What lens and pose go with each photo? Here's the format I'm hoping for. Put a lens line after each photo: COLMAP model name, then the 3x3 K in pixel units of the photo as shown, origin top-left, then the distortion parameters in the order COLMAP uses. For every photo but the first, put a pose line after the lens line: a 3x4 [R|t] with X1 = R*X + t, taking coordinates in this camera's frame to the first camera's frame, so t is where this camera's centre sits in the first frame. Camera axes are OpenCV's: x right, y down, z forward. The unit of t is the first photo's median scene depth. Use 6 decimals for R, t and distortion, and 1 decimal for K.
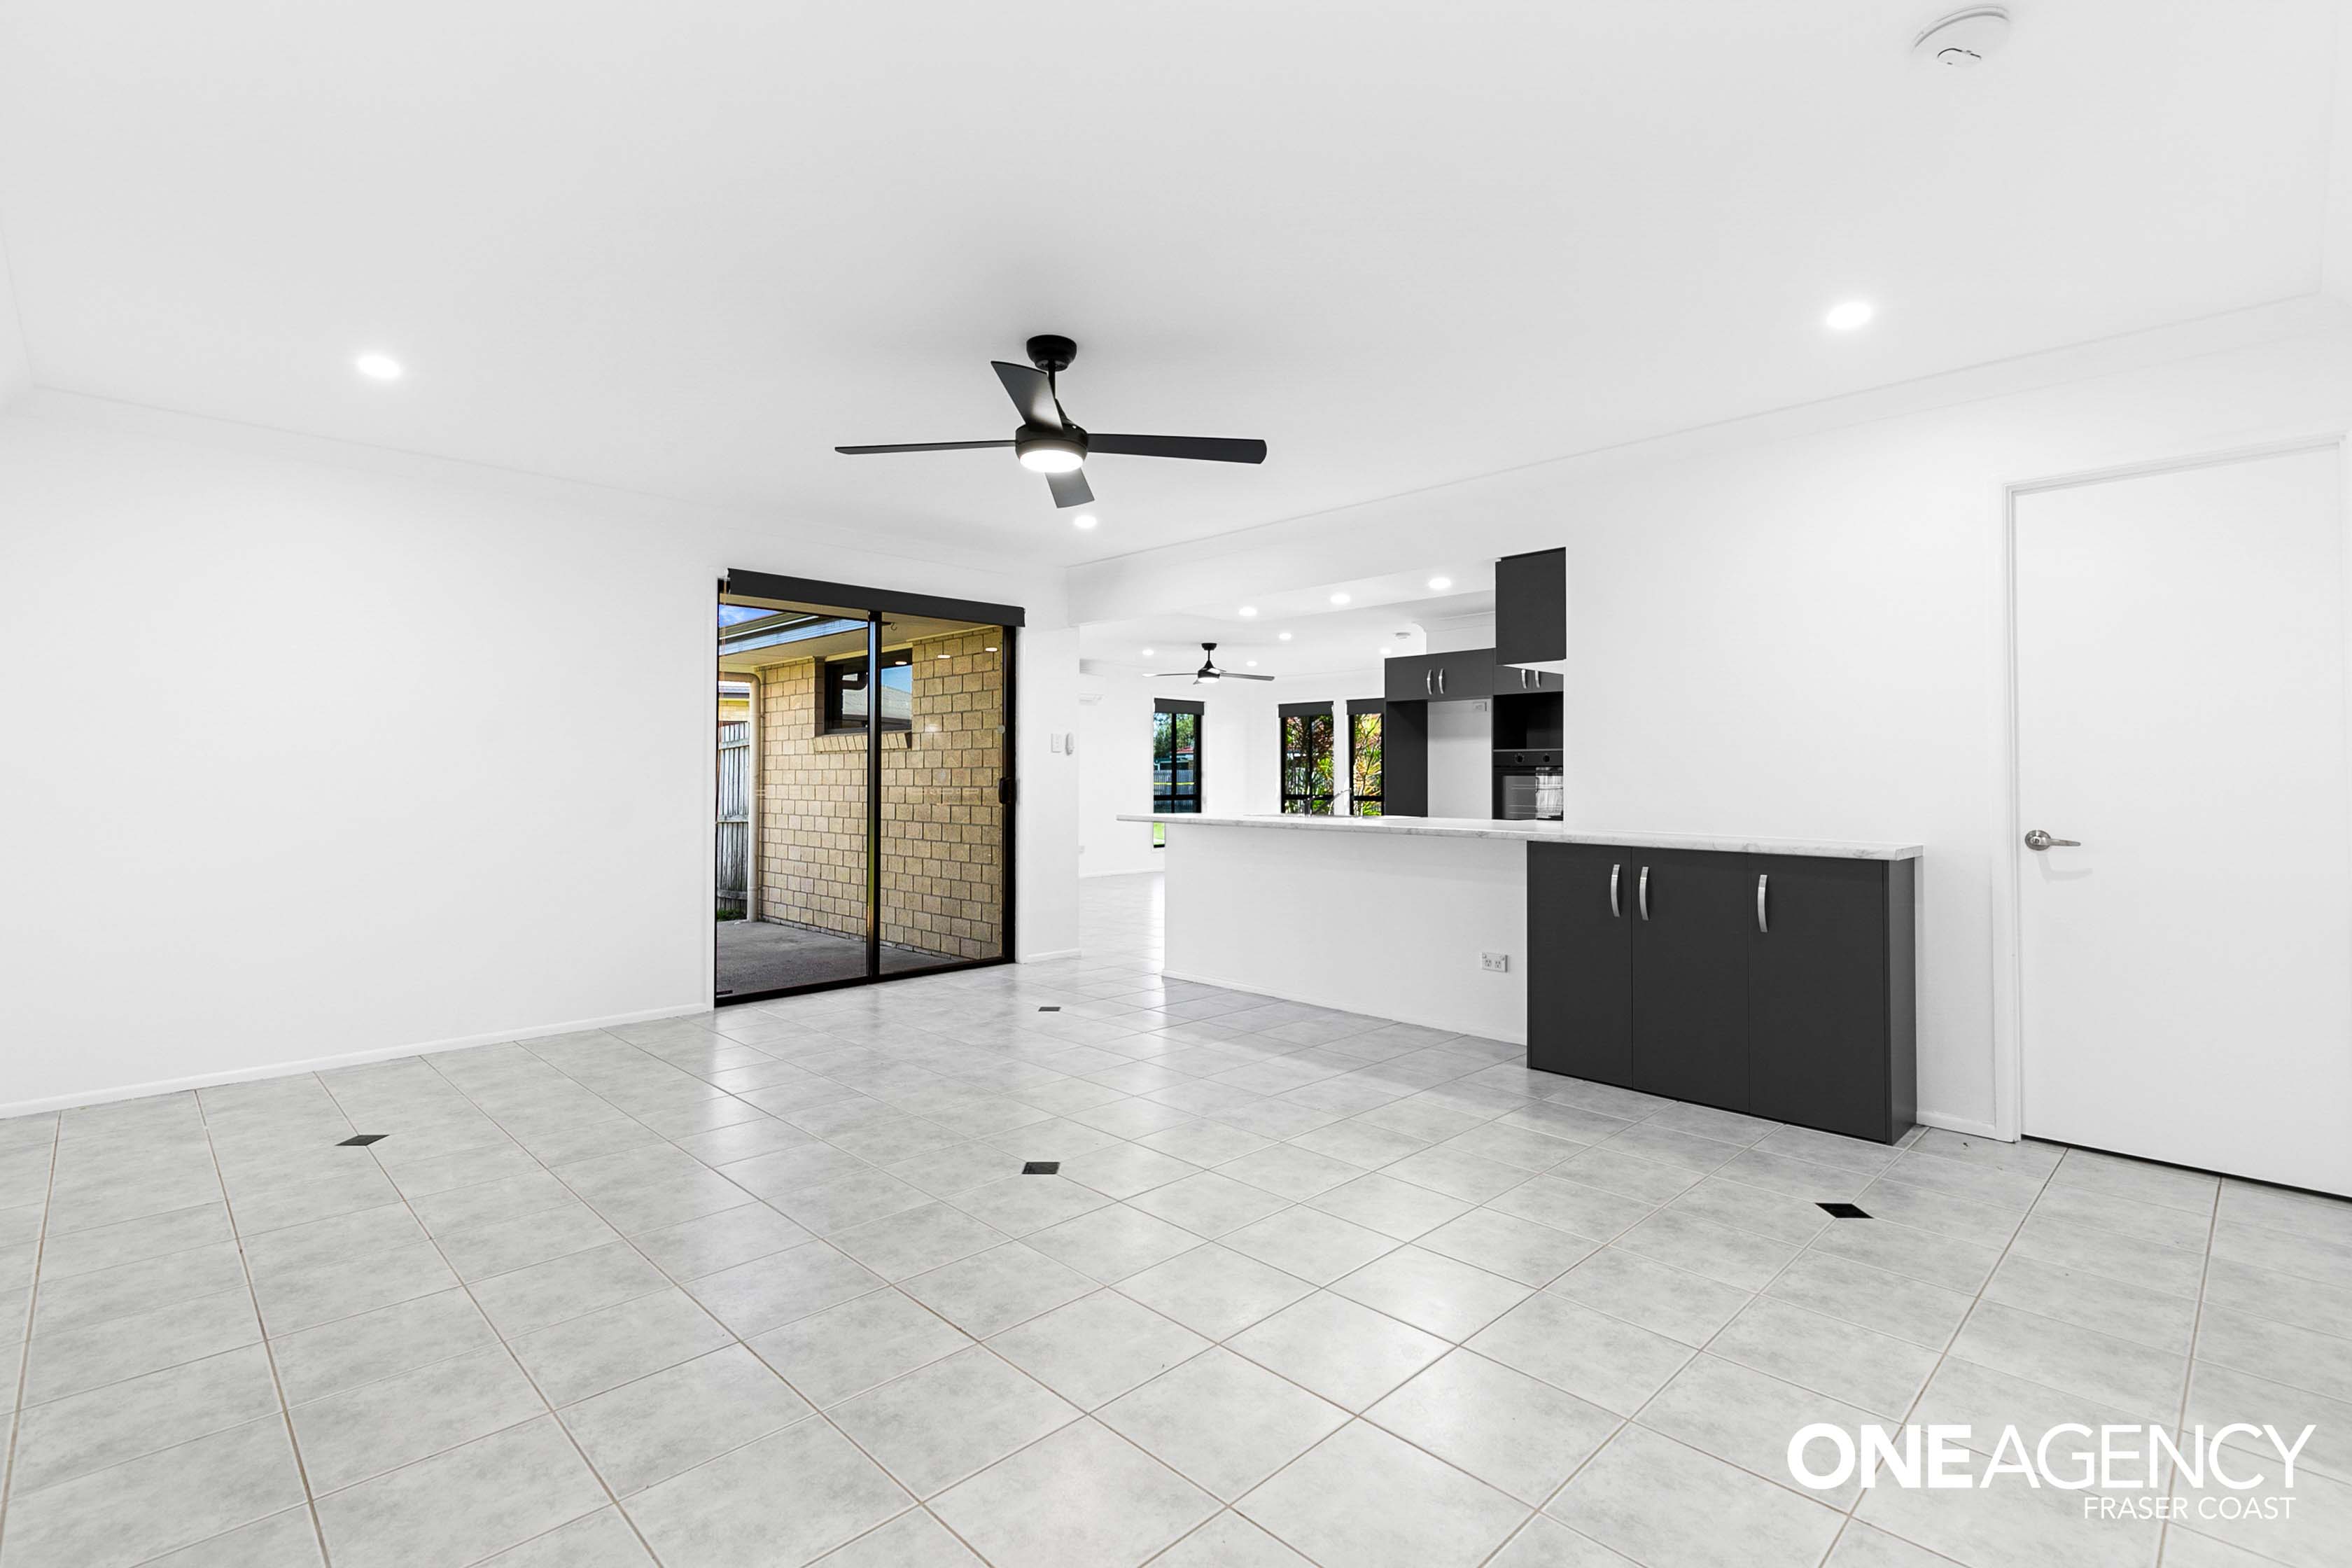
lens RADIAL K [[1075.0, 0, 1172.1], [0, 1075.0, 777.1], [0, 0, 1]] dist [0.014064, -0.000918]
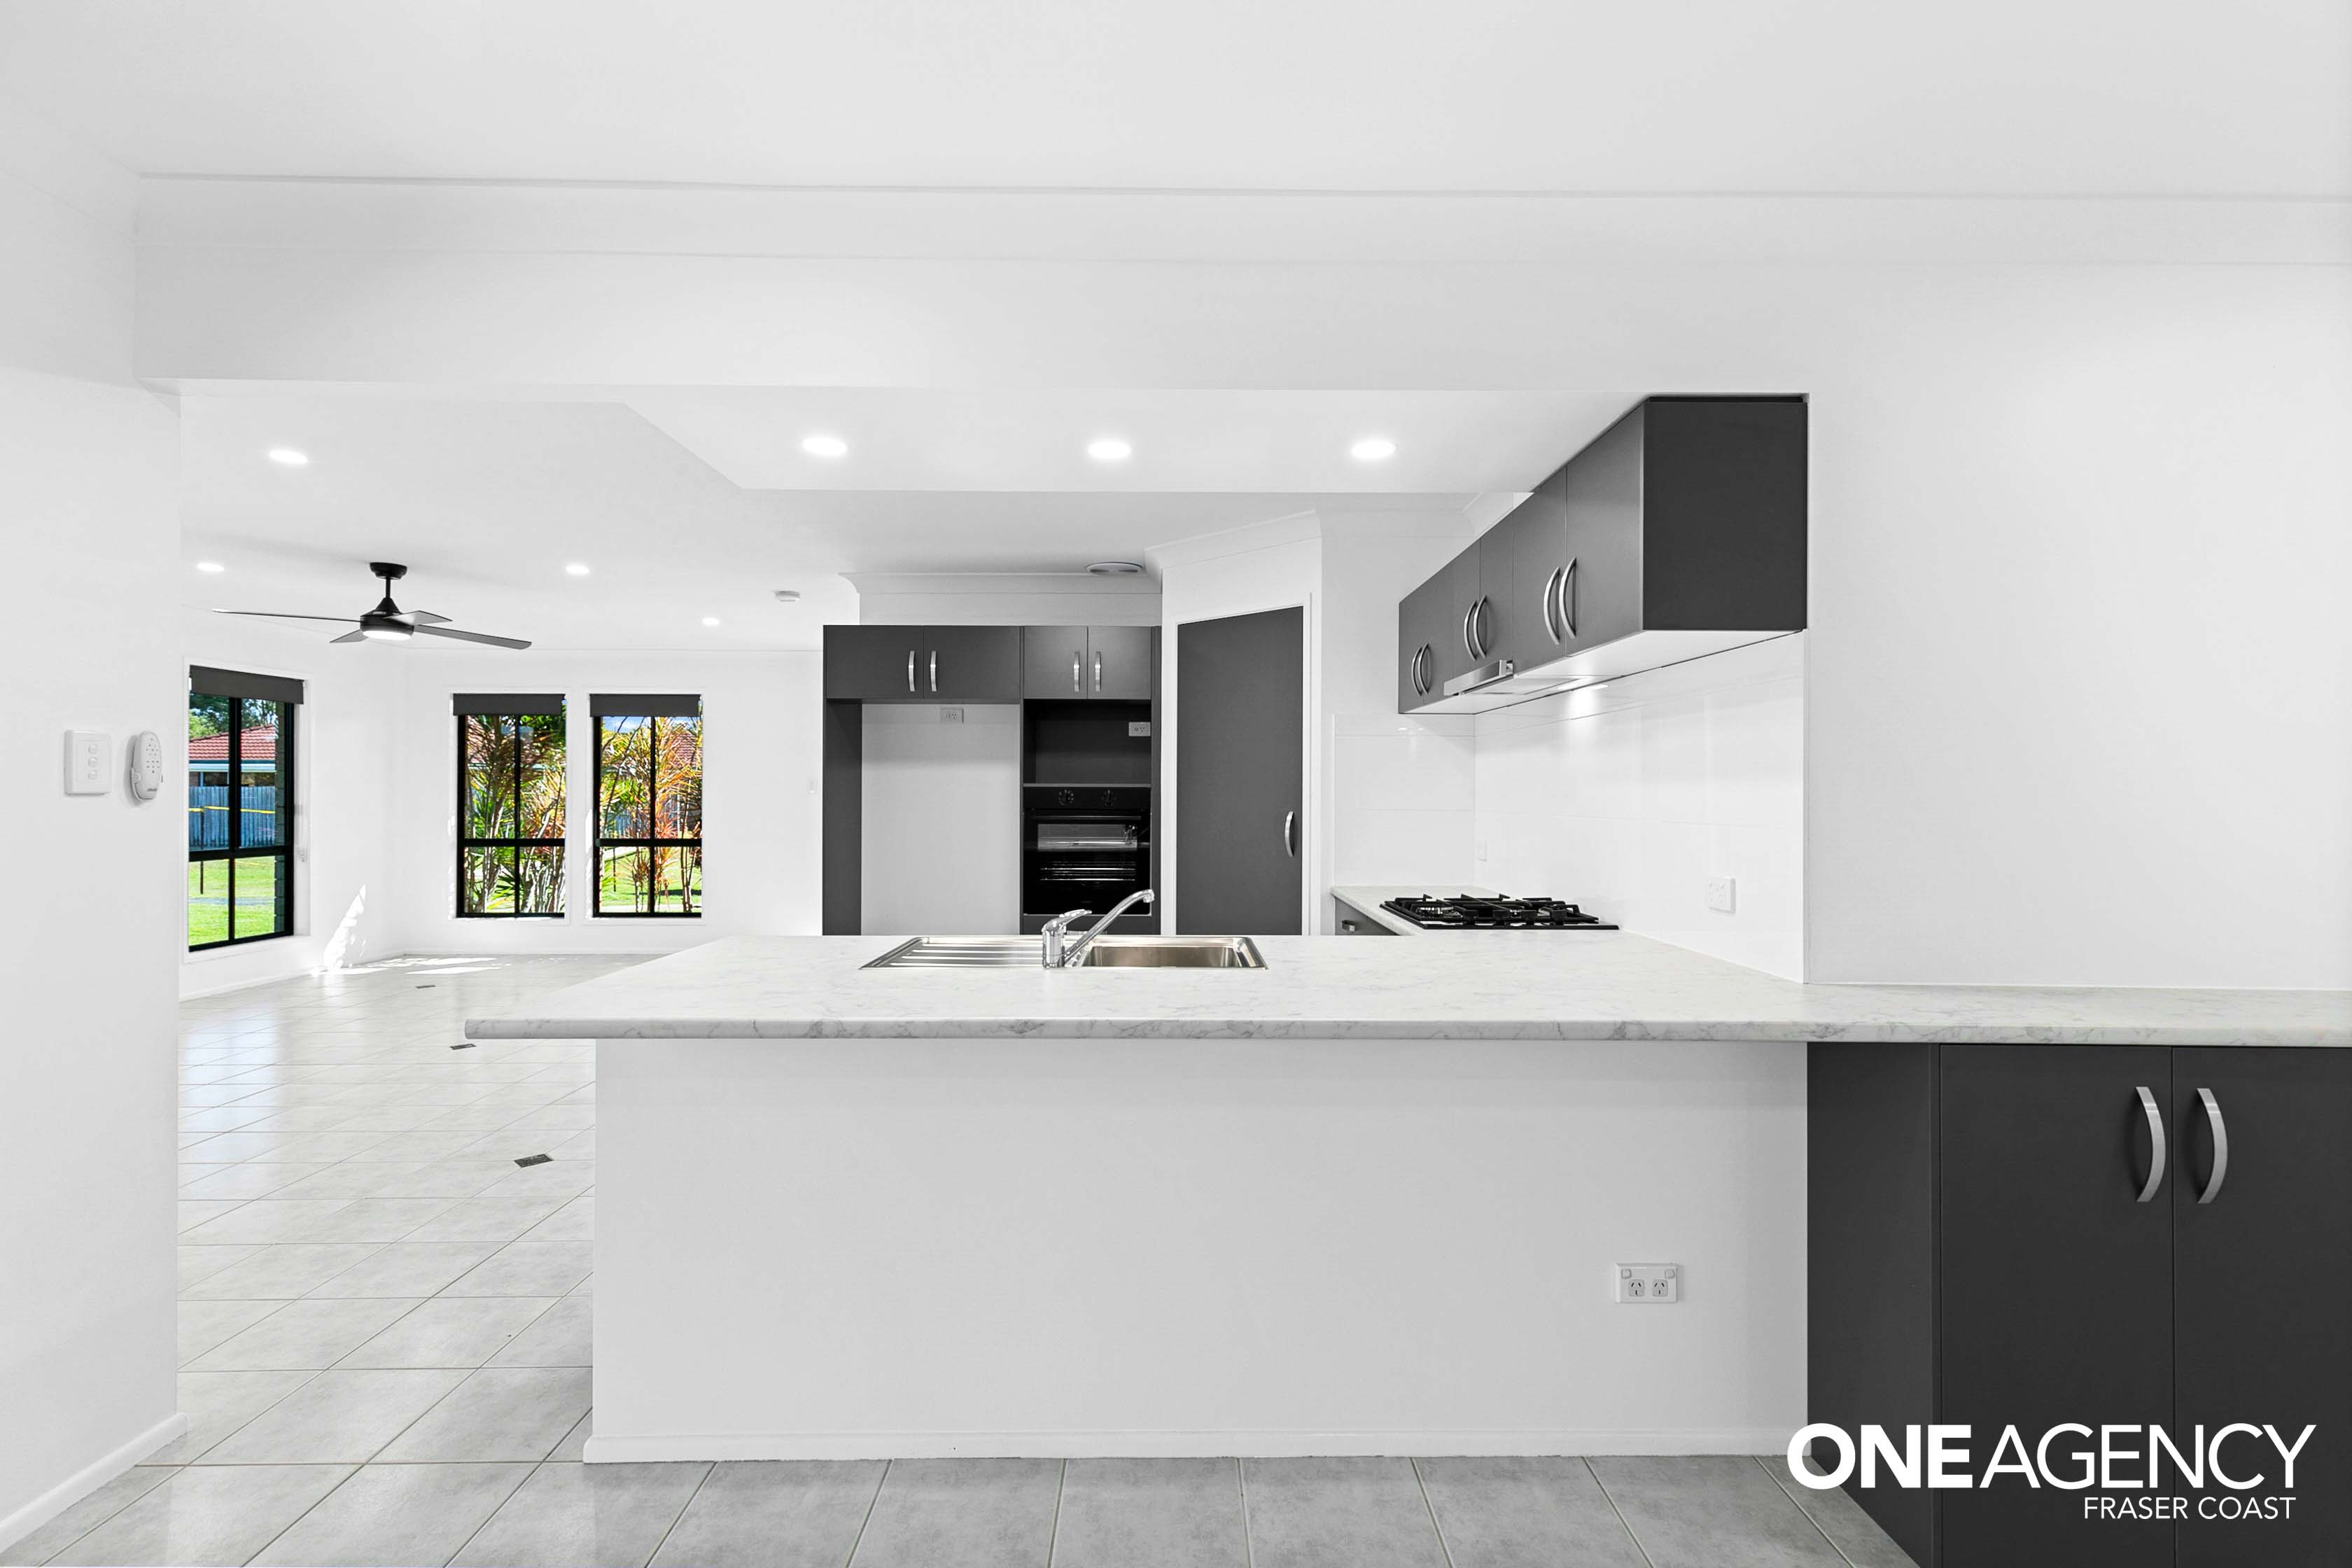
lens RADIAL K [[1075.0, 0, 1183.4], [0, 1075.0, 786.1], [0, 0, 1]] dist [0.014064, -0.000918]
pose [[0.695674, 0.003856, 0.718348, -0.068846], [-0.000840, 0.999989, -0.004554, -0.014770], [-0.718358, 0.002565, 0.695669, 0.340332]]
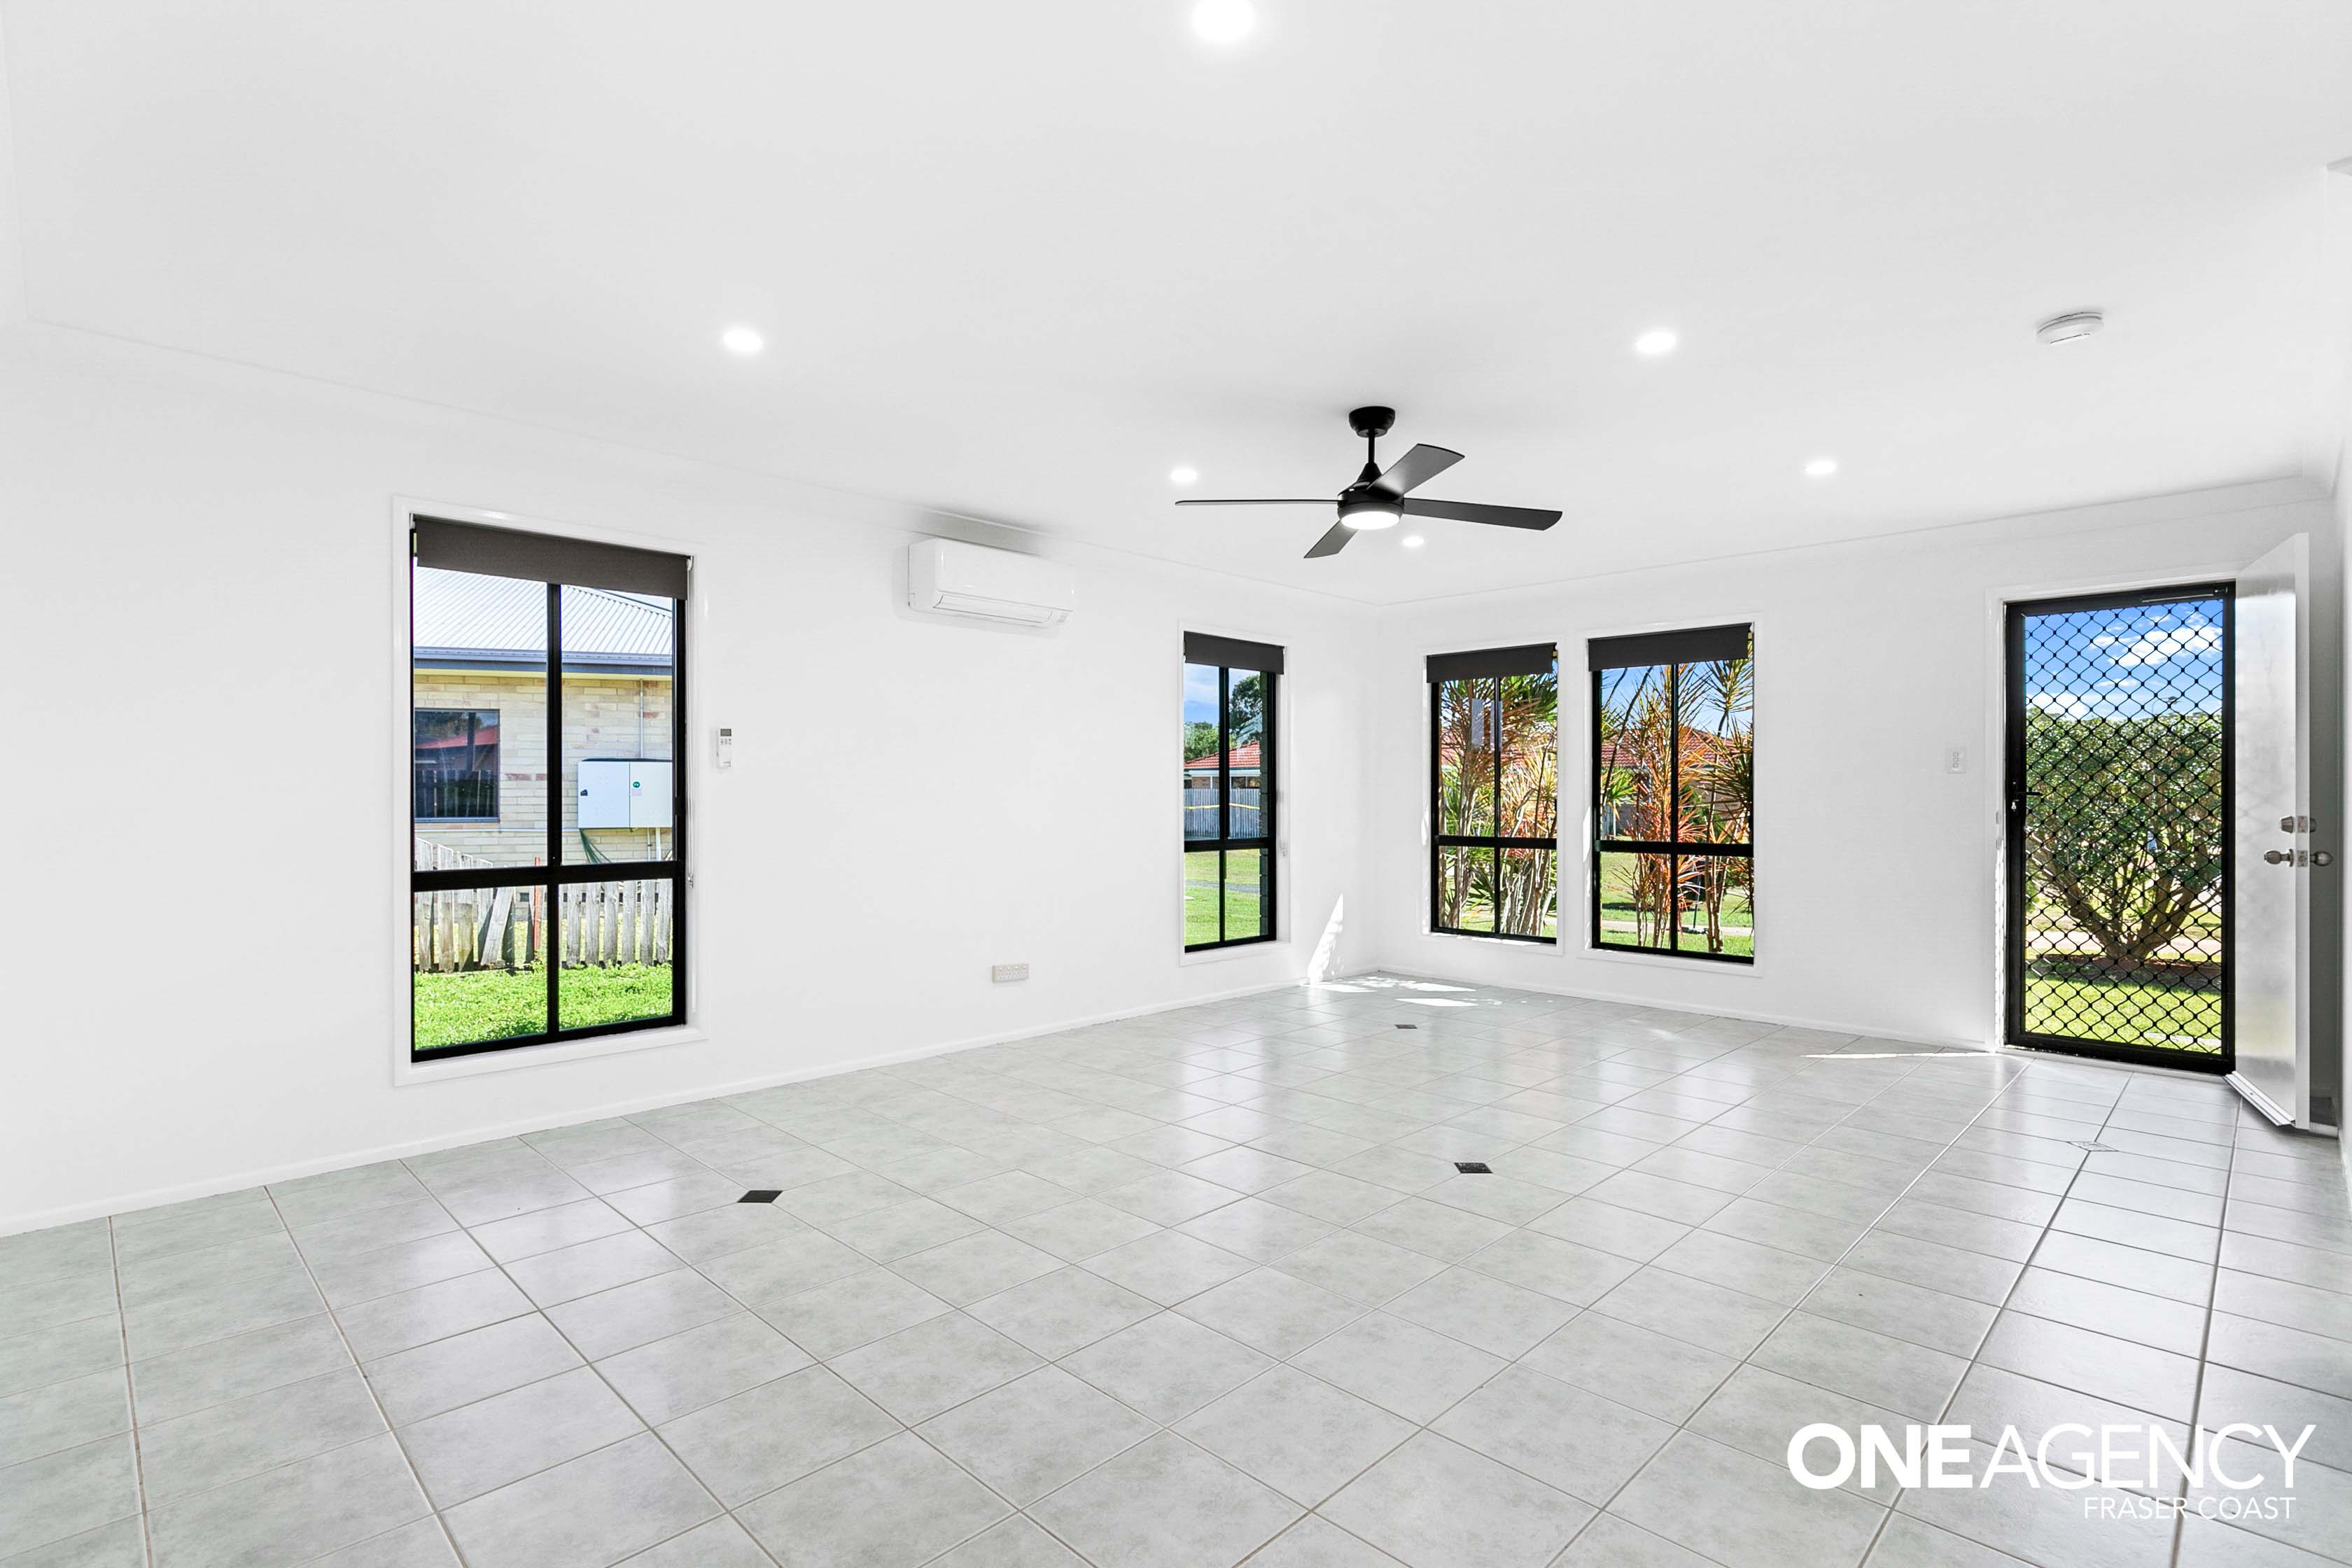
lens RADIAL K [[1119.8, 0, 1177.4], [0, 1119.8, 791.8], [0, 0, 1]] dist [-0.000777, -0.000060]
pose [[0.999907, 0.000080, 0.013620, -0.029898], [-0.000028, 0.999993, -0.003804, -0.002794], [-0.013621, 0.003803, 0.999900, 0.606353]]
